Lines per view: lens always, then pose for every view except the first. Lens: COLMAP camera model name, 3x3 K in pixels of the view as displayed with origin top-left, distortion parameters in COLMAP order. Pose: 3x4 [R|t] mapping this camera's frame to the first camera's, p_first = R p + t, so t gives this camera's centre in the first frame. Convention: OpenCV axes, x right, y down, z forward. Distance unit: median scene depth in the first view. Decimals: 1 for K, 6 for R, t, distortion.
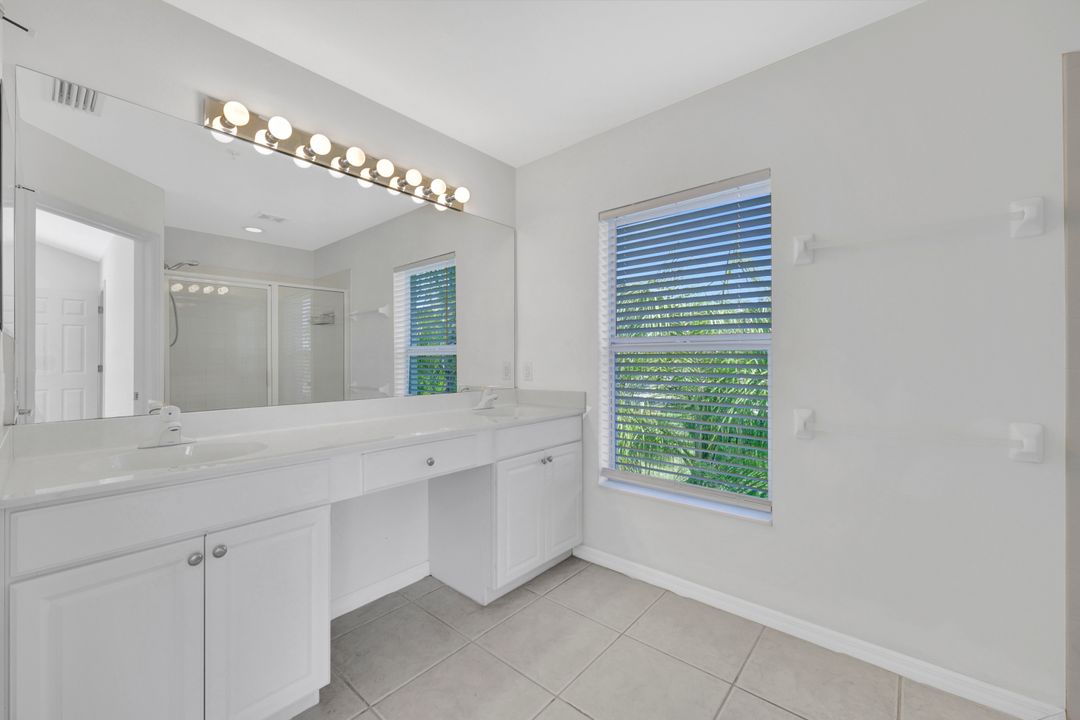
lens RADIAL K [[432.7, 0, 540.2], [0, 432.7, 357.4], [0, 0, 1]] dist [0.000179, -0.000004]
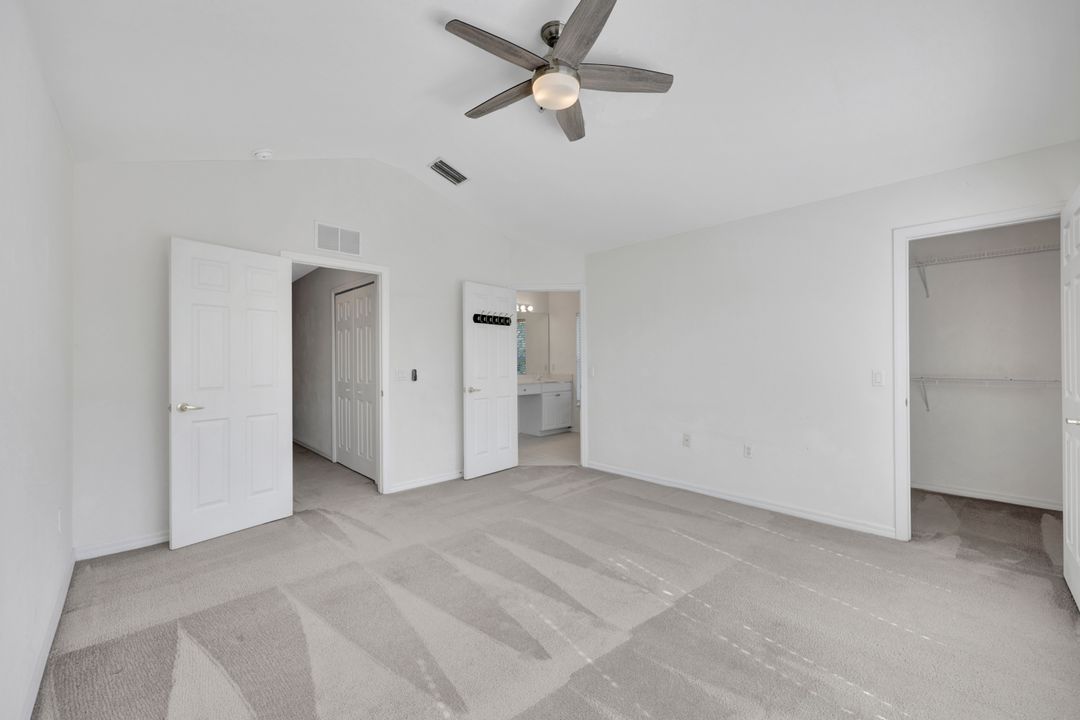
lens RADIAL K [[432.7, 0, 540.0], [0, 432.7, 361.4], [0, 0, 1]] dist [0.000179, -0.000004]
pose [[0.993865, -0.008254, -0.110288, 0.202868], [0.007866, 0.999961, -0.003955, 0.007340], [0.110316, 0.003063, 0.993892, -1.858865]]
